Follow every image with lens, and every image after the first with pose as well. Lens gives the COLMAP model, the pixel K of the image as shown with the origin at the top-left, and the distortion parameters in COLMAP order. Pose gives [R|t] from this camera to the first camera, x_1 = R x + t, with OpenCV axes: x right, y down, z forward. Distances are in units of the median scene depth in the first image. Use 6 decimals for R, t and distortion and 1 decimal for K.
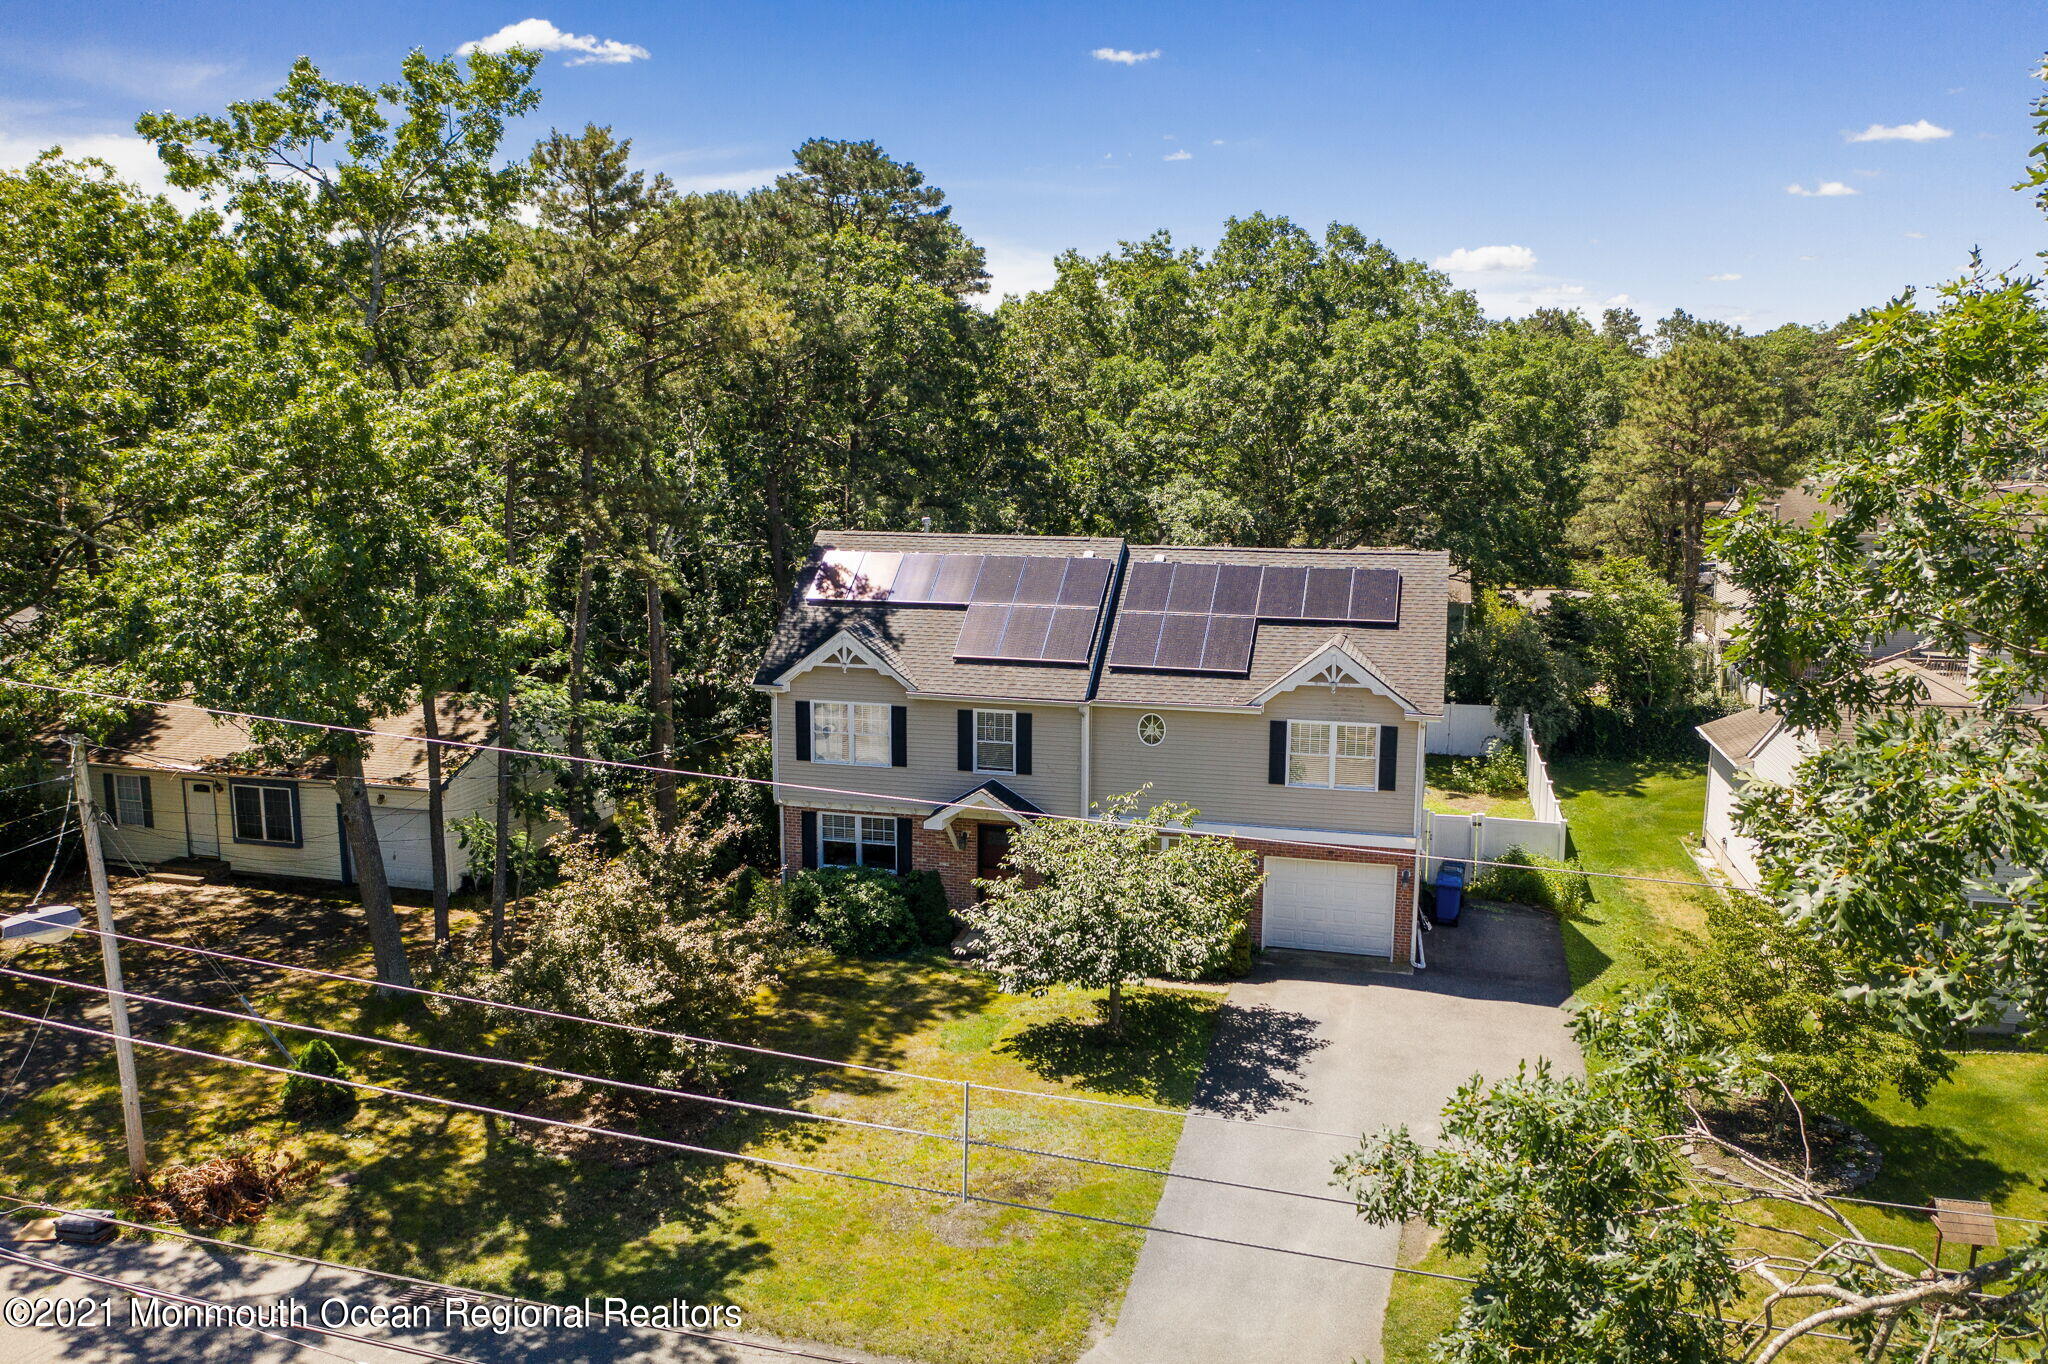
lens RADIAL K [[1655.4, 0, 1038.1], [0, 1655.4, 687.1], [0, 0, 1]] dist [-0.024938, 0.003726]
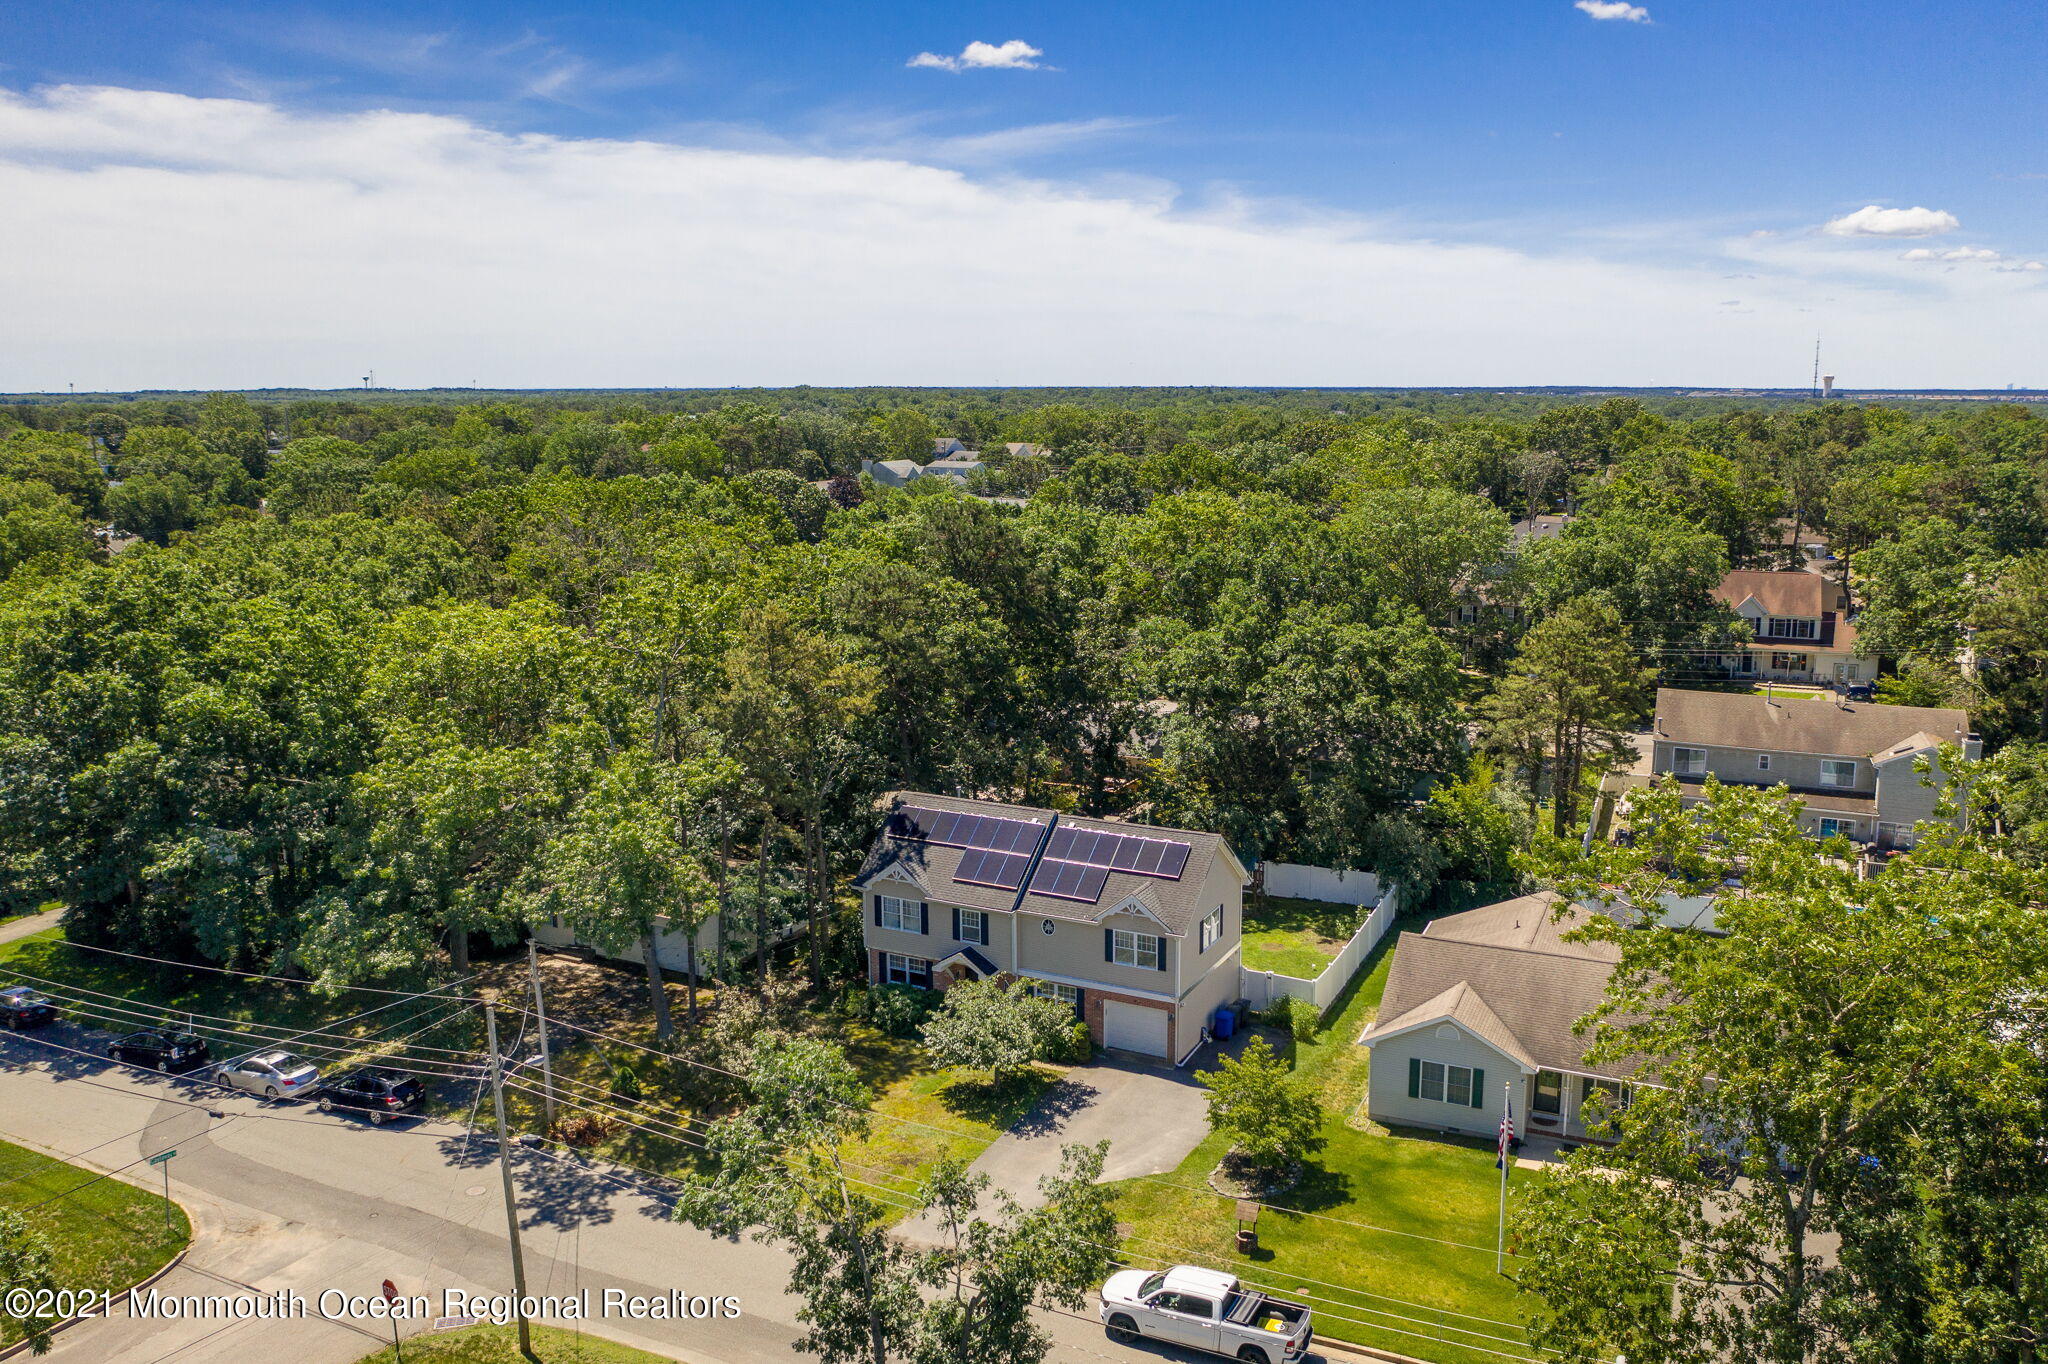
lens RADIAL K [[1646.4, 0, 1020.1], [0, 1646.4, 693.0], [0, 0, 1]] dist [-0.017493, -0.002579]
pose [[0.976398, 0.030917, -0.213755, 0.504984], [-0.027992, 0.999469, 0.016699, -0.318229], [0.214158, -0.010322, 0.976745, -0.973484]]
